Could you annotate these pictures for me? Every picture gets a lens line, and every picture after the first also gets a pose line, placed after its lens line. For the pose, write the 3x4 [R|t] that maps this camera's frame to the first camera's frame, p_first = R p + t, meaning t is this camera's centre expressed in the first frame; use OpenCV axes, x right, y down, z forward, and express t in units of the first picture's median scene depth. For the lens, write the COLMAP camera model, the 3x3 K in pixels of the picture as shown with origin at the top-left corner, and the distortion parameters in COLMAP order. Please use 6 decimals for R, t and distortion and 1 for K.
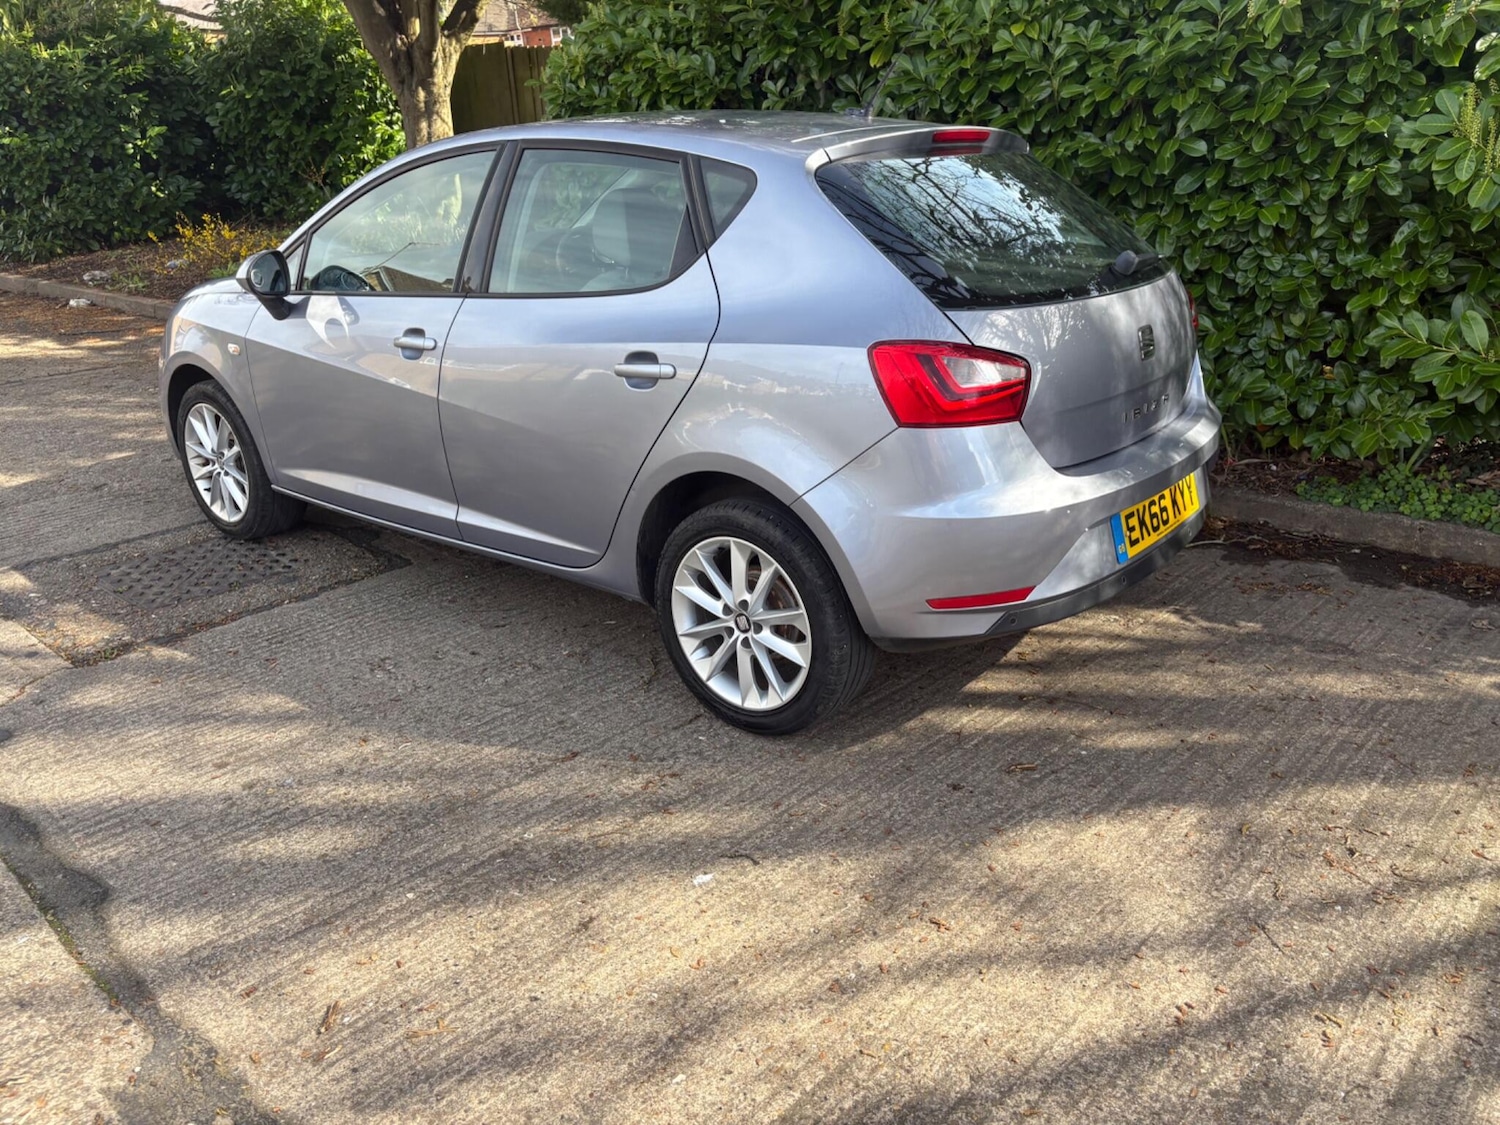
lens RADIAL K [[1109.7, 0, 752.3], [0, 1109.7, 588.4], [0, 0, 1]] dist [0.042356, -0.047791]
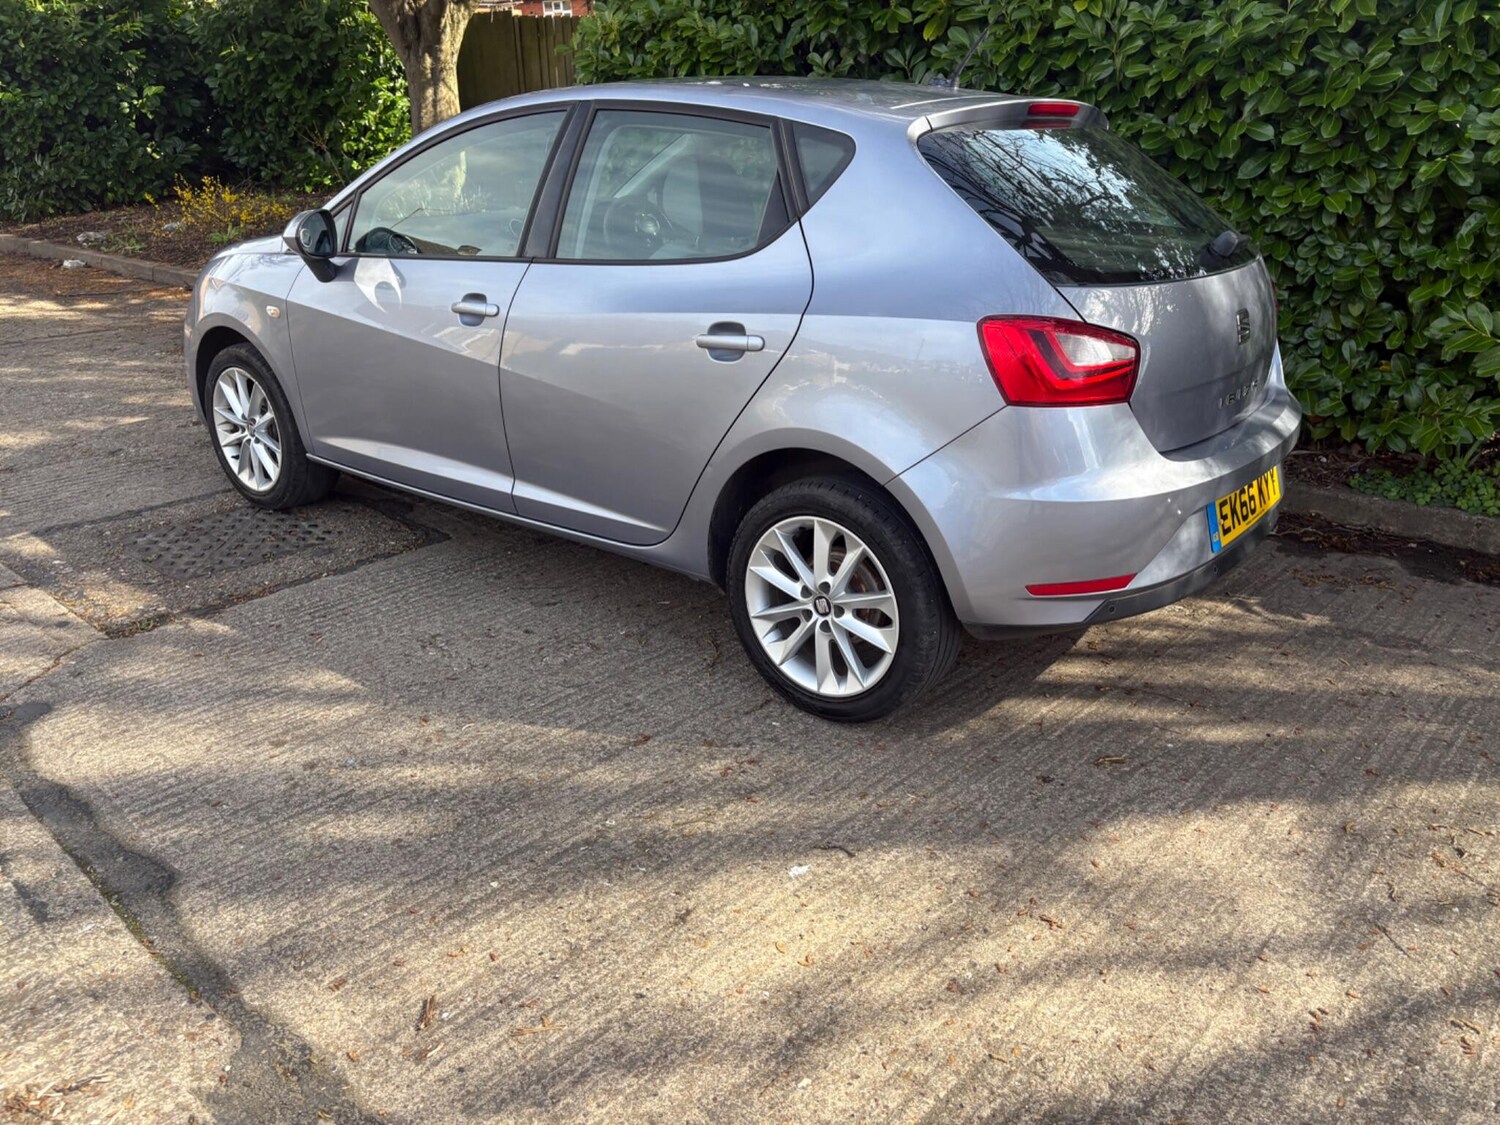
lens RADIAL K [[1109.7, 0, 759.8], [0, 1109.7, 578.9], [0, 0, 1]] dist [0.042356, -0.047791]
pose [[0.999493, 0.020064, 0.024721, -0.072953], [-0.020236, 0.999773, 0.006693, 0.001804], [-0.024581, -0.007190, 0.999672, 0.027525]]
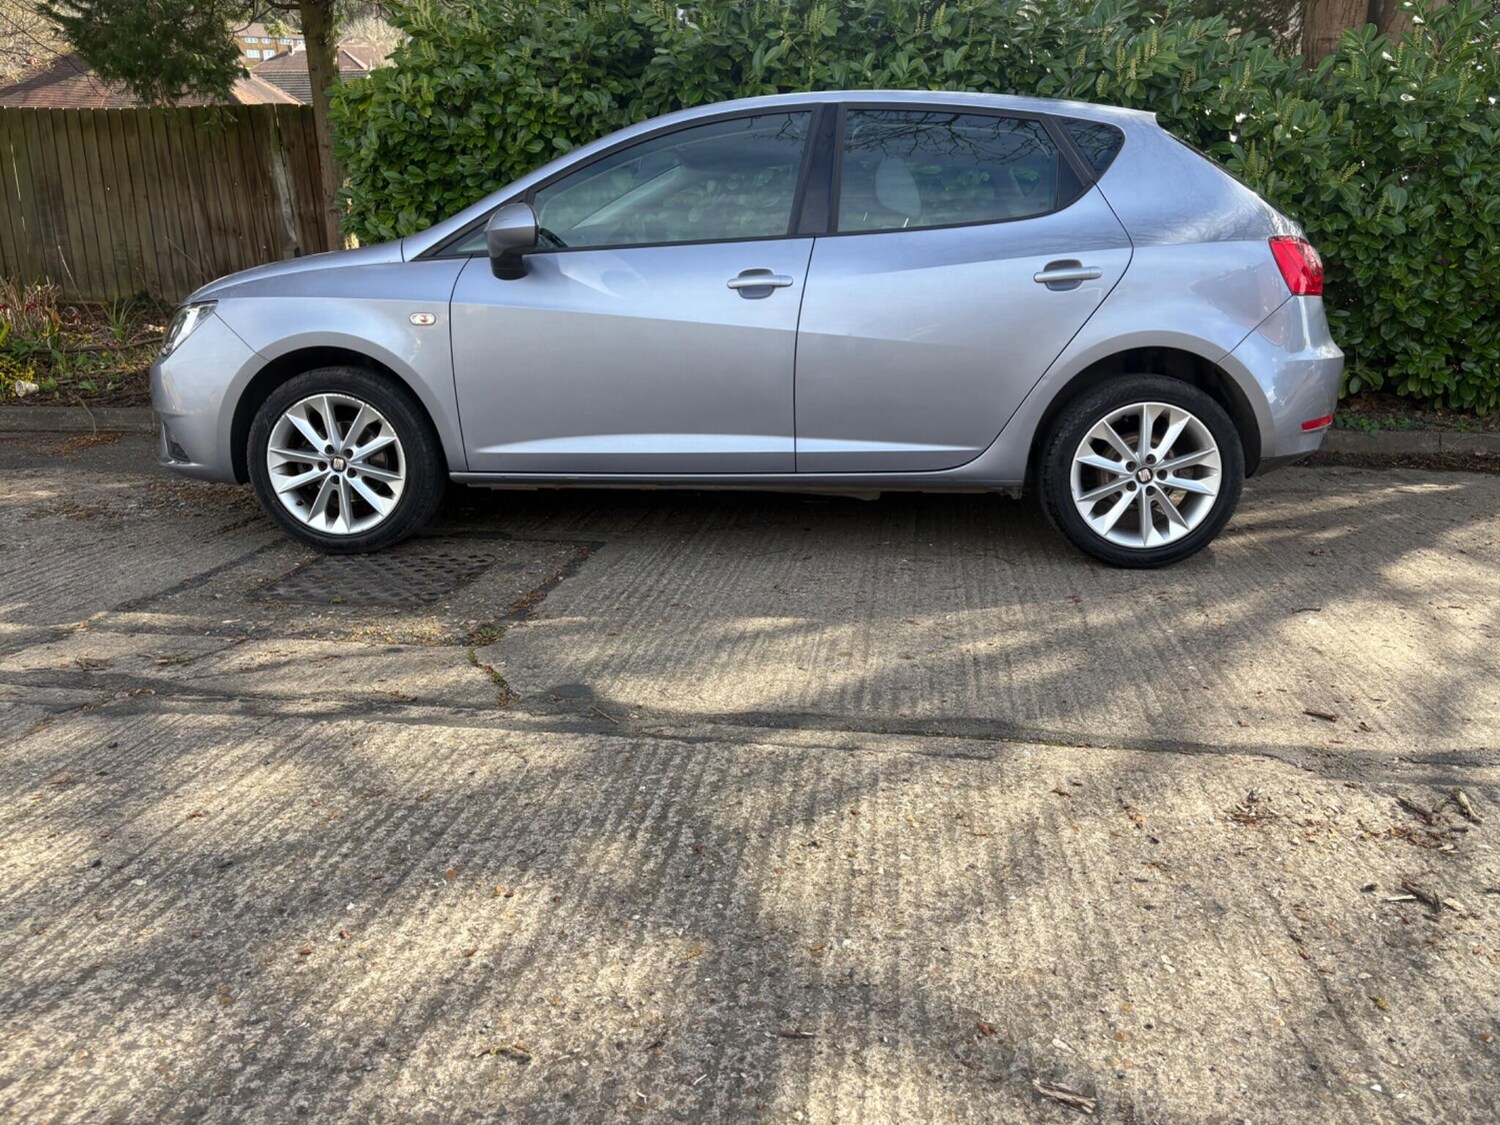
lens RADIAL K [[1109.7, 0, 762.5], [0, 1109.7, 567.3], [0, 0, 1]] dist [0.042356, -0.047791]
pose [[0.820608, -0.125450, 0.557553, -0.887962], [0.197386, 0.977787, -0.070511, 0.112697], [-0.536322, 0.167915, 0.827142, 0.174377]]
